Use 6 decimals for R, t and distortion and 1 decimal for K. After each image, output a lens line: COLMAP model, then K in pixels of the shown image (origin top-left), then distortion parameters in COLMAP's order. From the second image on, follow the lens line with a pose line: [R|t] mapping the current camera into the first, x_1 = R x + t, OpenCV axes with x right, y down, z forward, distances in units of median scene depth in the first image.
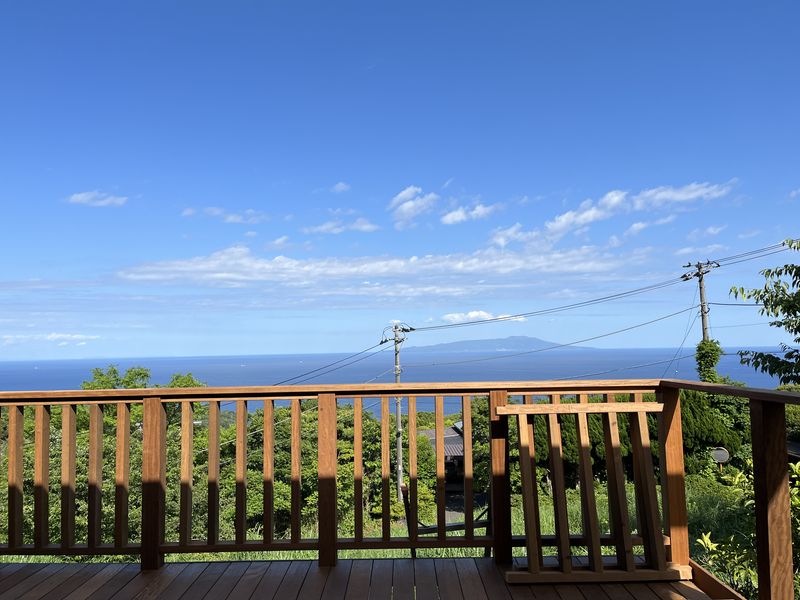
lens RADIAL K [[613.0, 0, 400.0], [0, 613.0, 300.0], [0, 0, 1]] dist [0.125583, -0.181907]
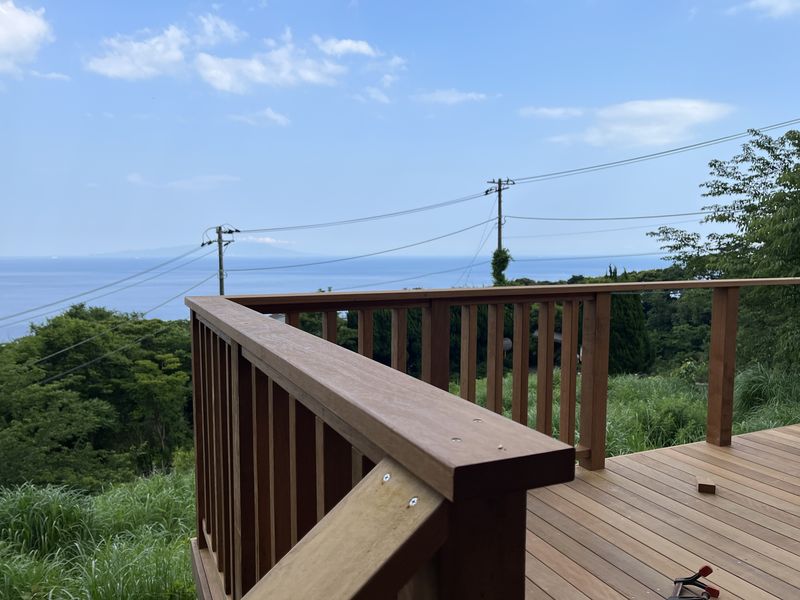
lens RADIAL K [[613.0, 0, 400.0], [0, 613.0, 300.0], [0, 0, 1]] dist [0.125583, -0.181907]
pose [[0.908886, -0.014470, 0.416794, -0.157759], [-0.049793, 0.988484, 0.142900, 0.004869], [-0.414062, -0.150633, 0.897698, 0.035341]]
